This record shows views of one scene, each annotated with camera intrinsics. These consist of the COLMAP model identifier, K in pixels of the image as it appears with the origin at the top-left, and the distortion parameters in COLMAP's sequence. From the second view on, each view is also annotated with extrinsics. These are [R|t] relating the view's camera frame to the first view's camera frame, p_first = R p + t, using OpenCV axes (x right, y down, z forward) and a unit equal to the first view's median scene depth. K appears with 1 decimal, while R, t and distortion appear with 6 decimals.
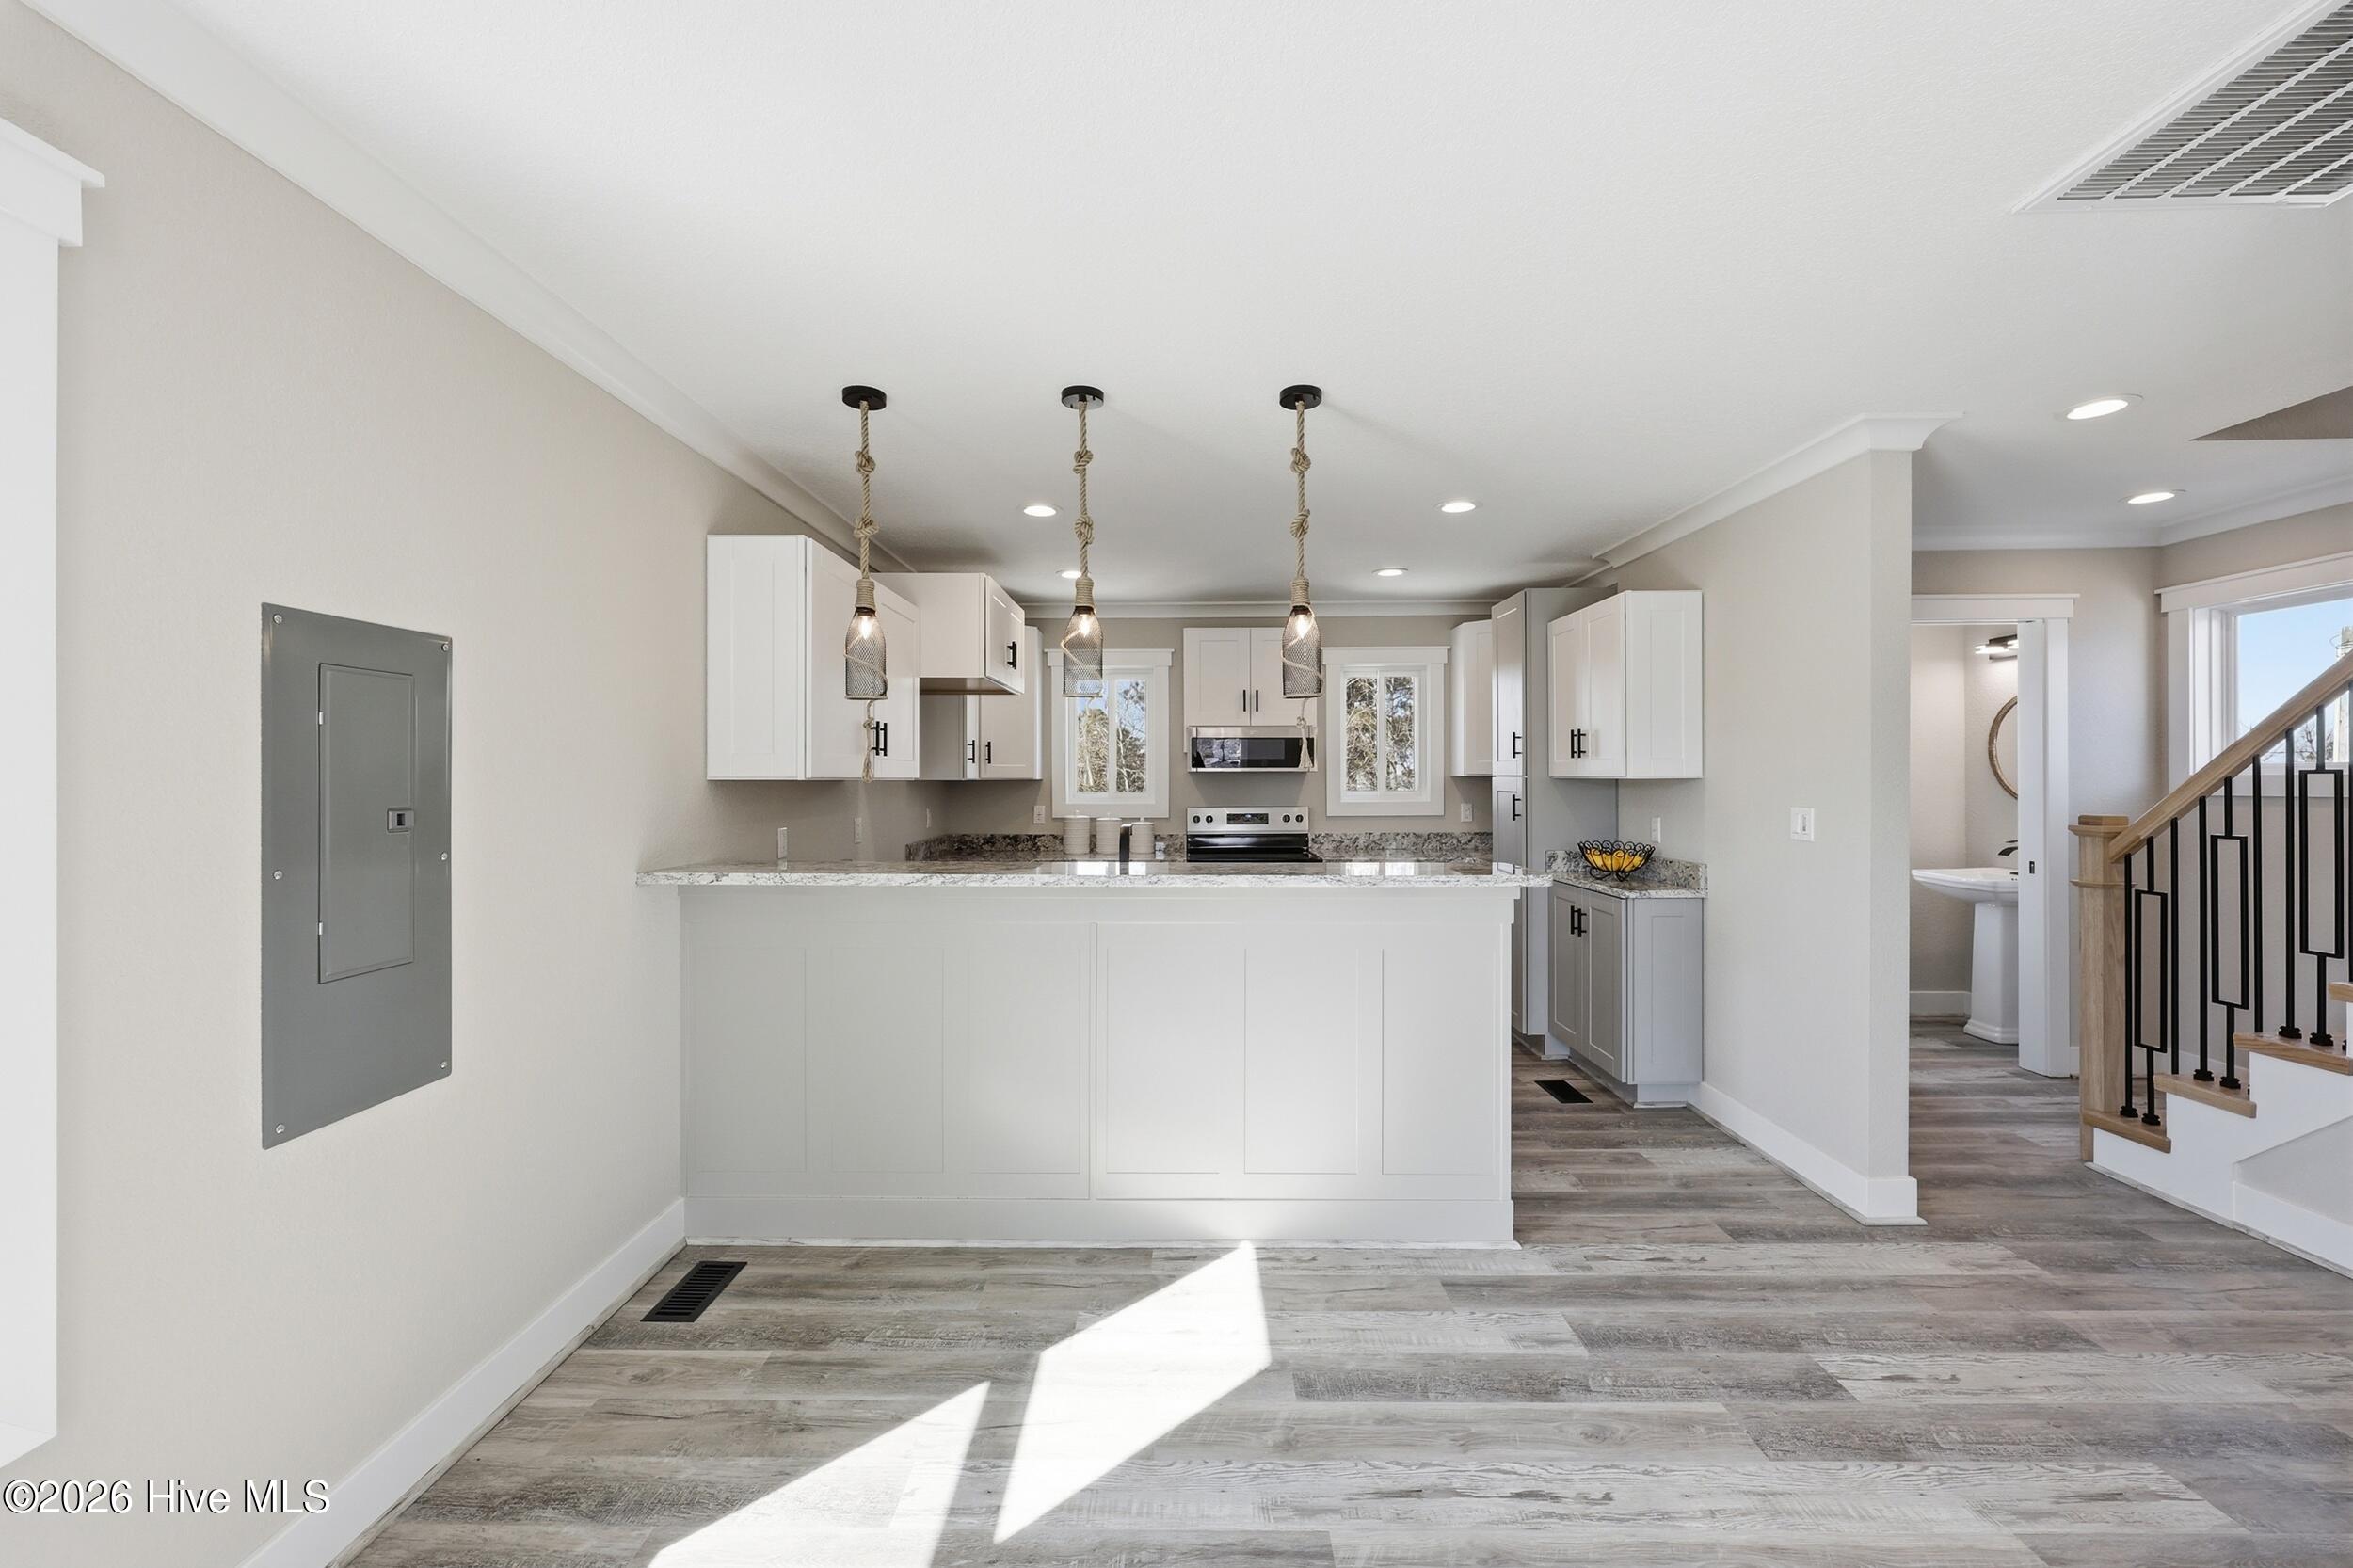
lens RADIAL K [[953.7, 0, 1165.3], [0, 953.7, 785.5], [0, 0, 1]] dist [-0.003356, 0.000696]
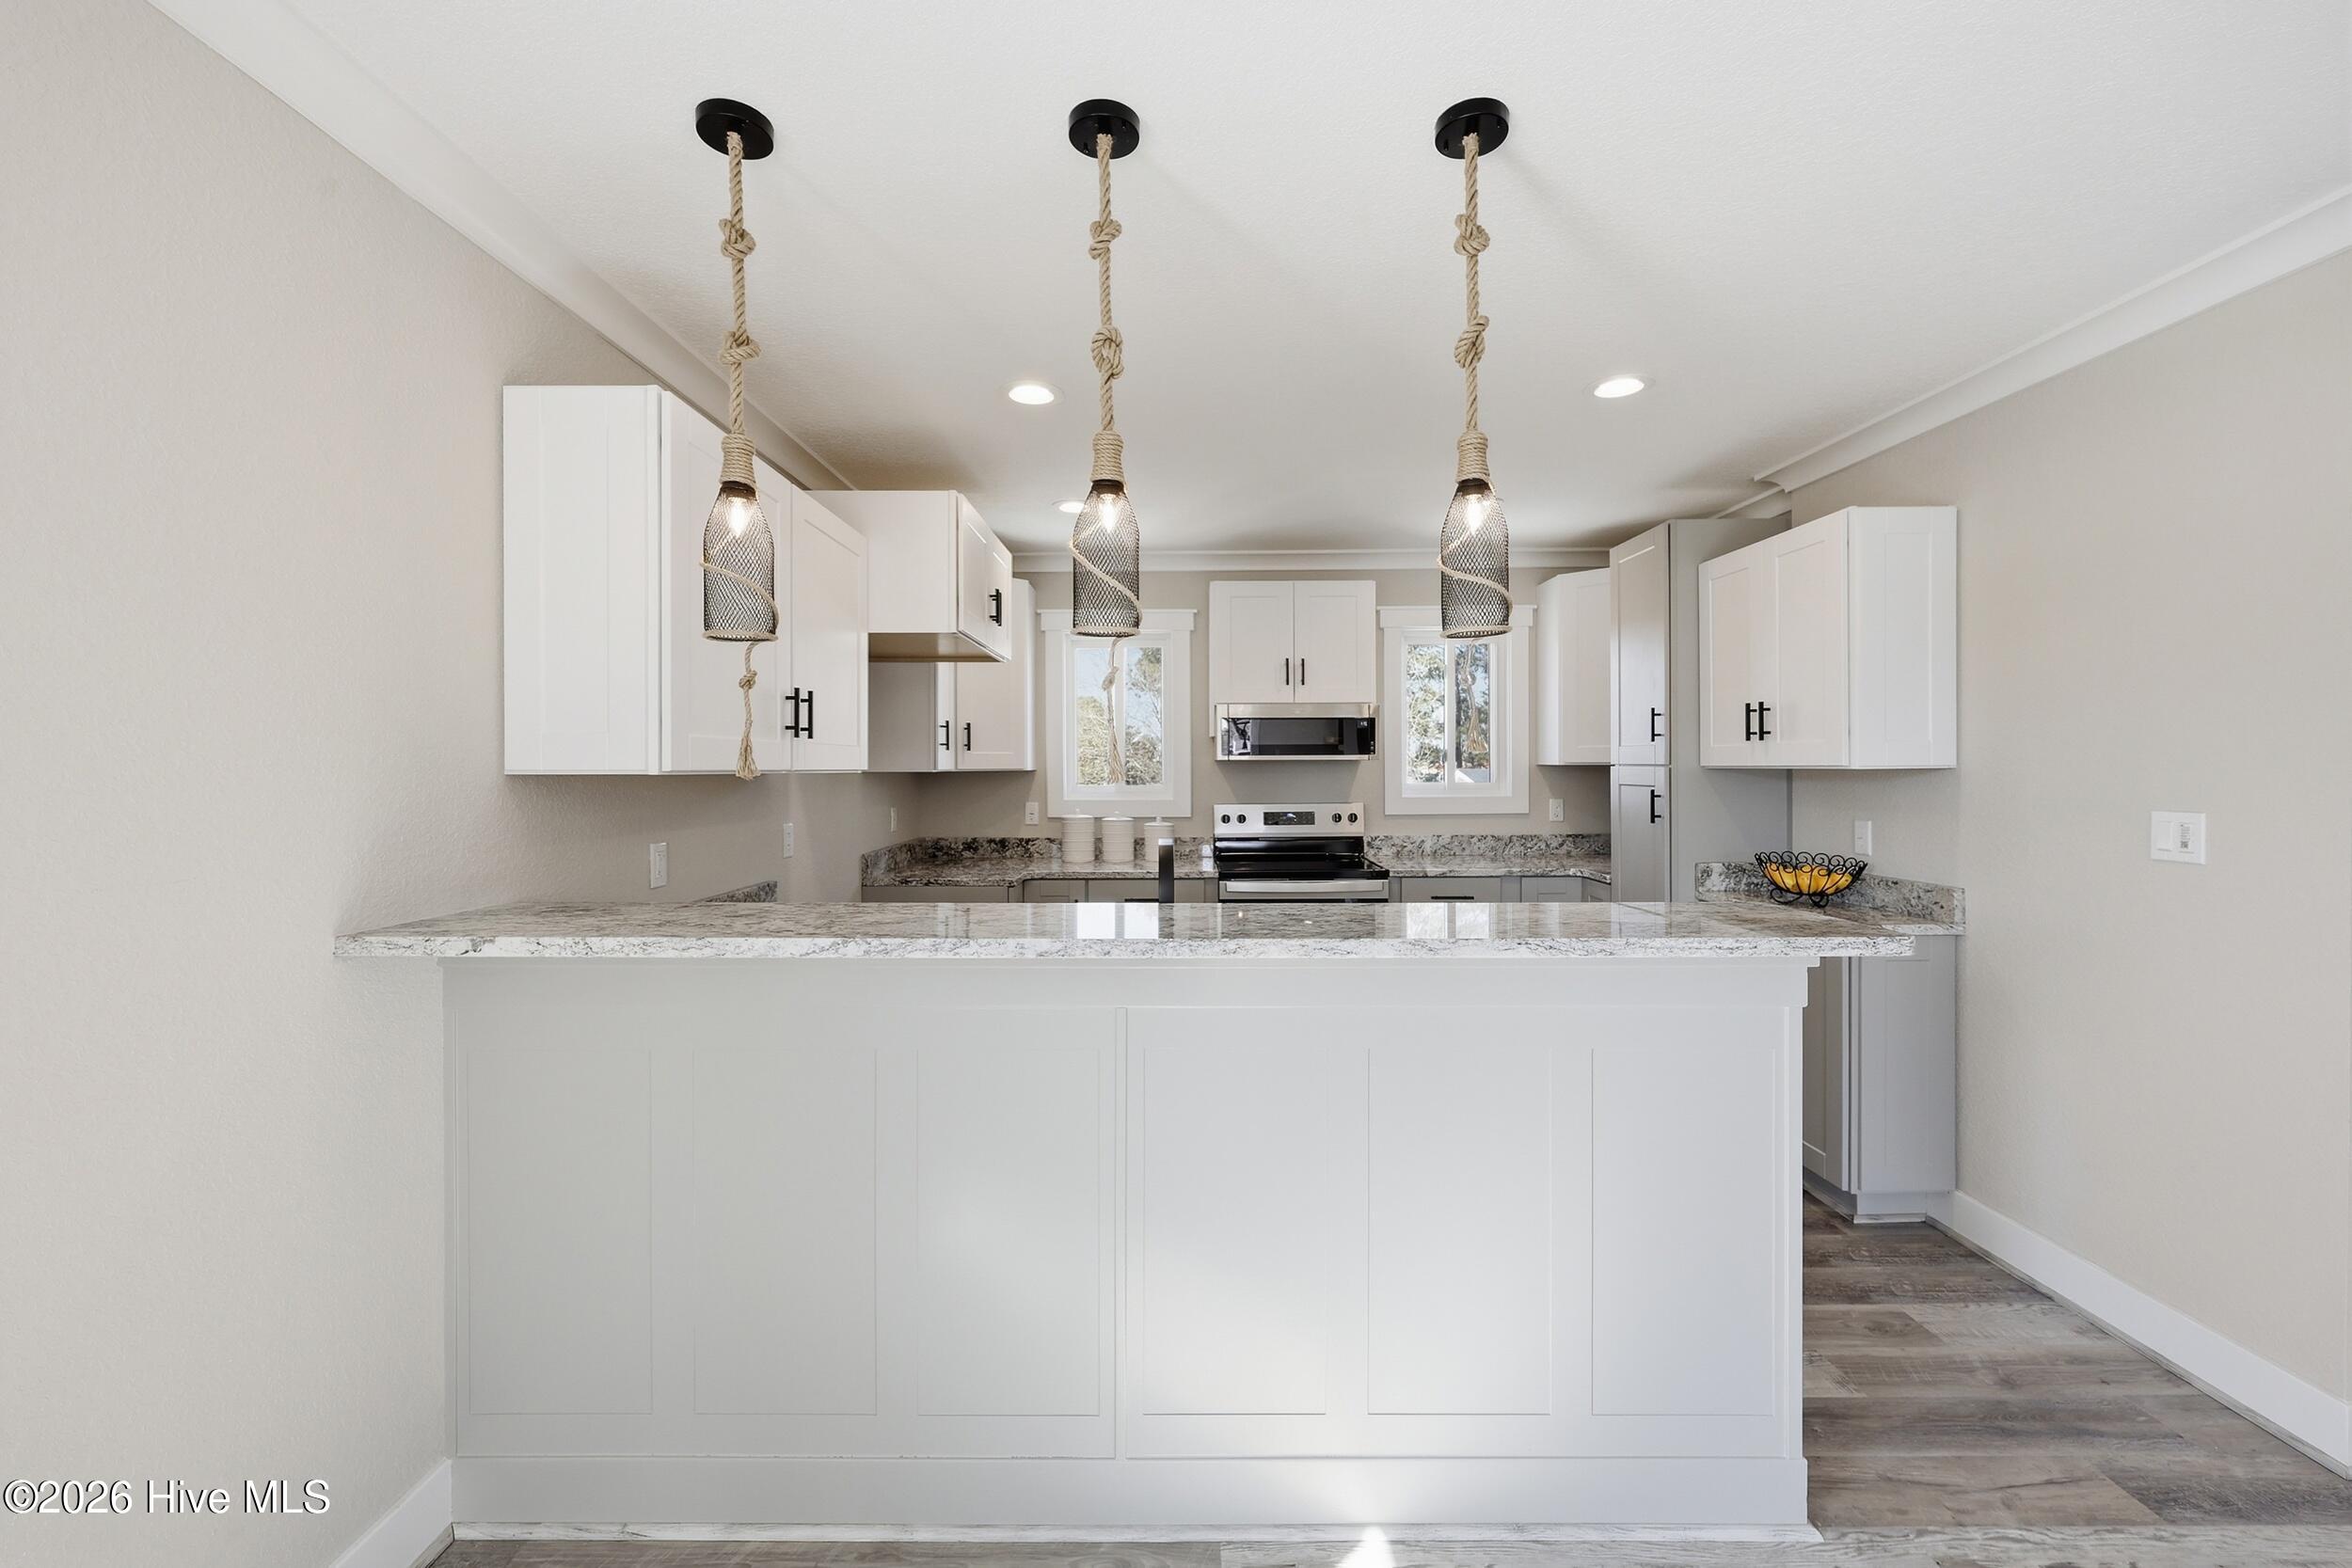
lens RADIAL K [[953.2, 0, 1162.0], [0, 953.2, 788.0], [0, 0, 1]] dist [-0.003356, 0.000696]
pose [[0.999990, -0.001310, 0.004353, -0.047283], [0.001248, 0.999898, 0.014212, -0.005073], [-0.004371, -0.014206, 0.999890, 0.355808]]
